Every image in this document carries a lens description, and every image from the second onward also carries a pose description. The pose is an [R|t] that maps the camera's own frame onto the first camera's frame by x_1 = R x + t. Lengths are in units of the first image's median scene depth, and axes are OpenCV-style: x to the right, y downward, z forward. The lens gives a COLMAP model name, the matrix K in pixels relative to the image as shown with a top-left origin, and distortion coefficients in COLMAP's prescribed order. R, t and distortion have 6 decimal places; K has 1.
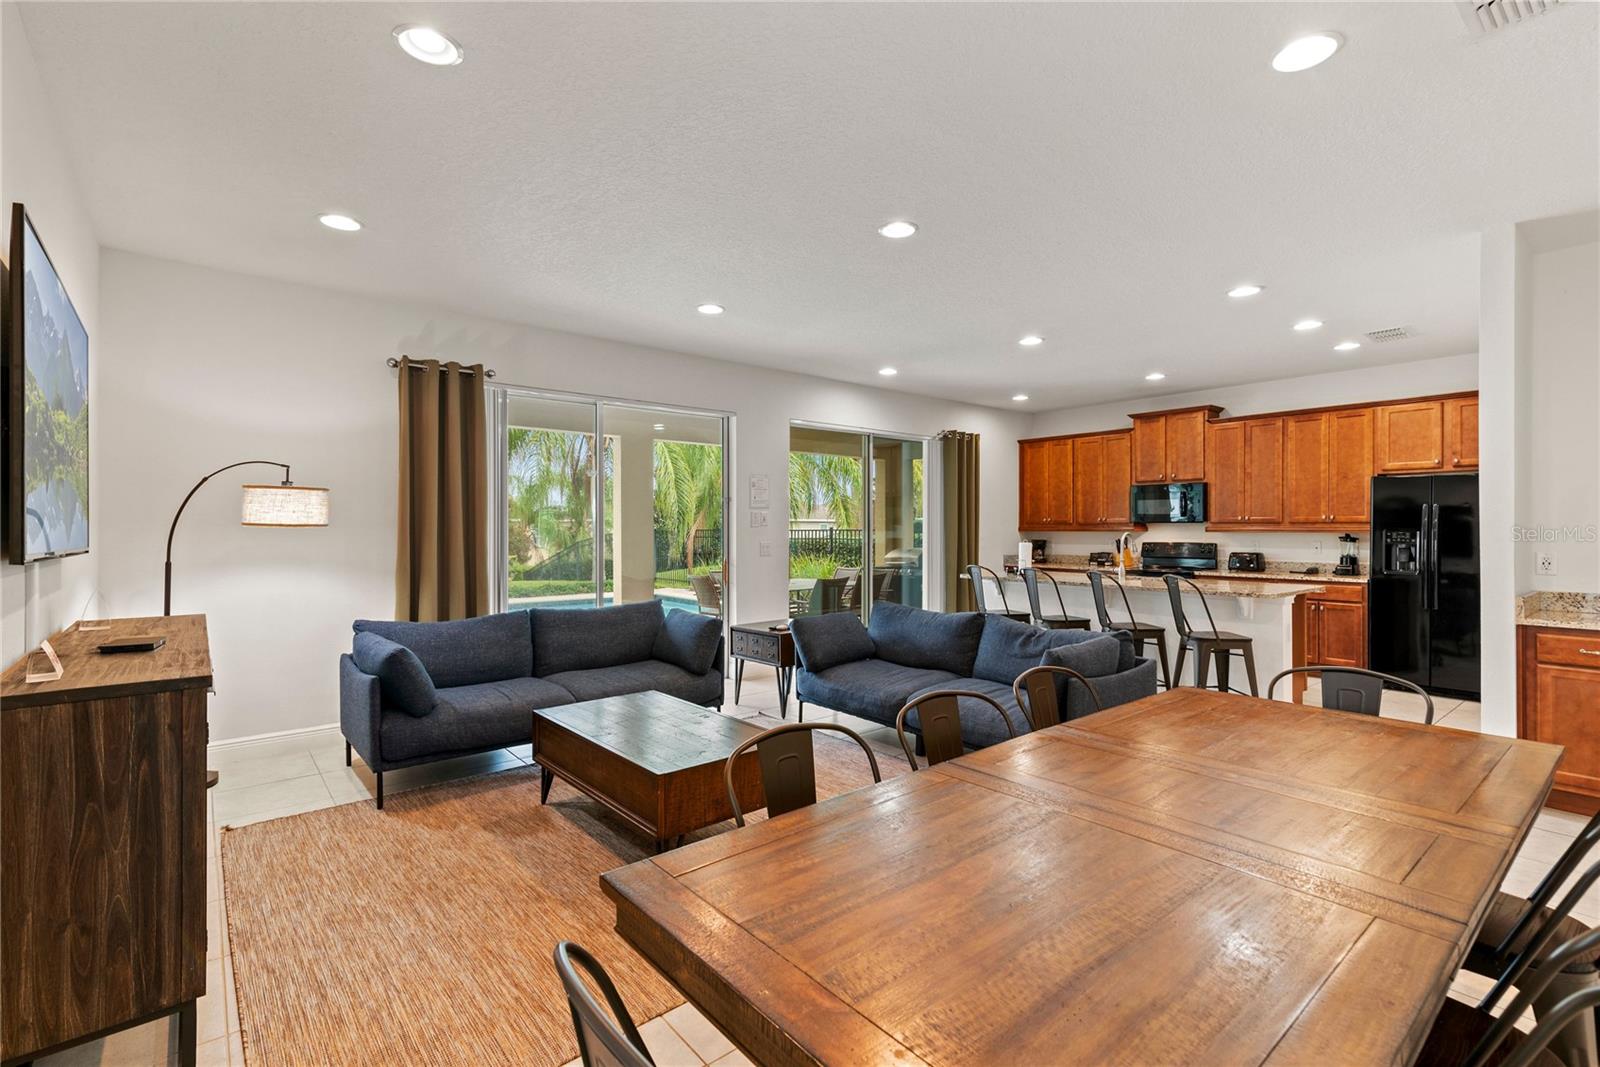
lens RADIAL K [[724.3, 0, 799.2], [0, 724.3, 528.1], [0, 0, 1]] dist [0.010932, -0.000570]
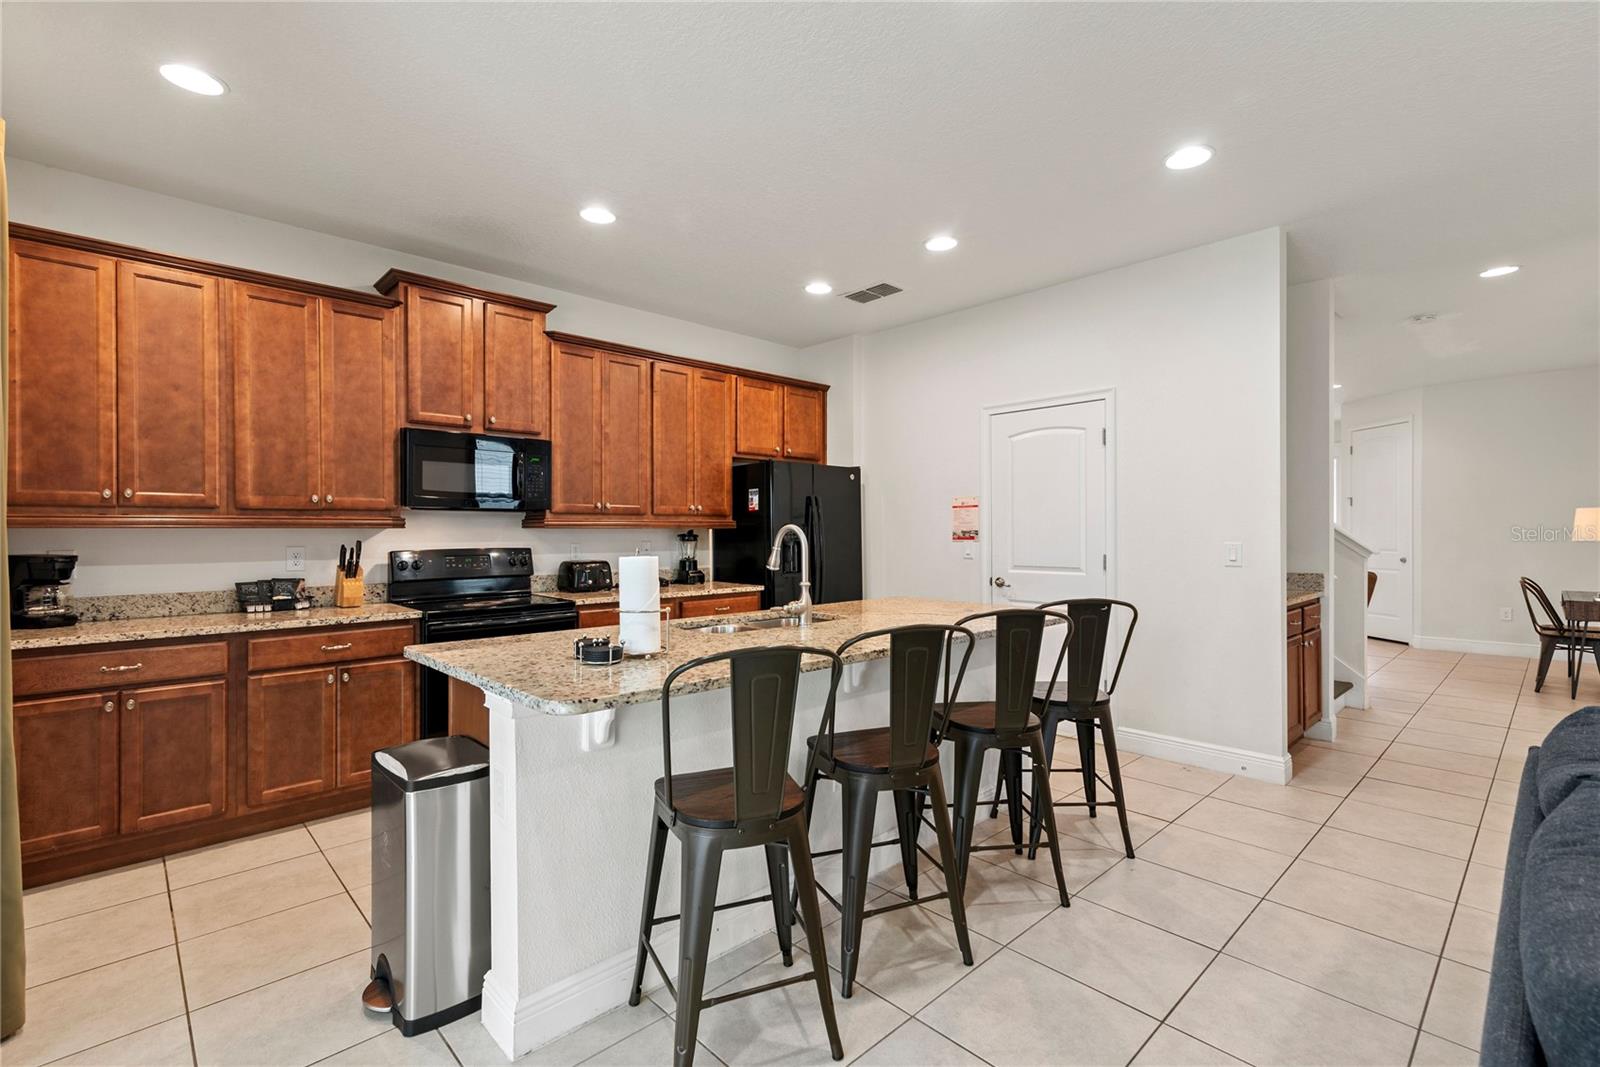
lens RADIAL K [[724.3, 0, 802.4], [0, 724.3, 530.7], [0, 0, 1]] dist [0.010932, -0.000570]
pose [[-0.074144, 0.004873, 0.997236, -0.017517], [0.006051, 0.999972, -0.004437, 0.010301], [-0.997229, 0.005705, -0.074171, 0.790539]]
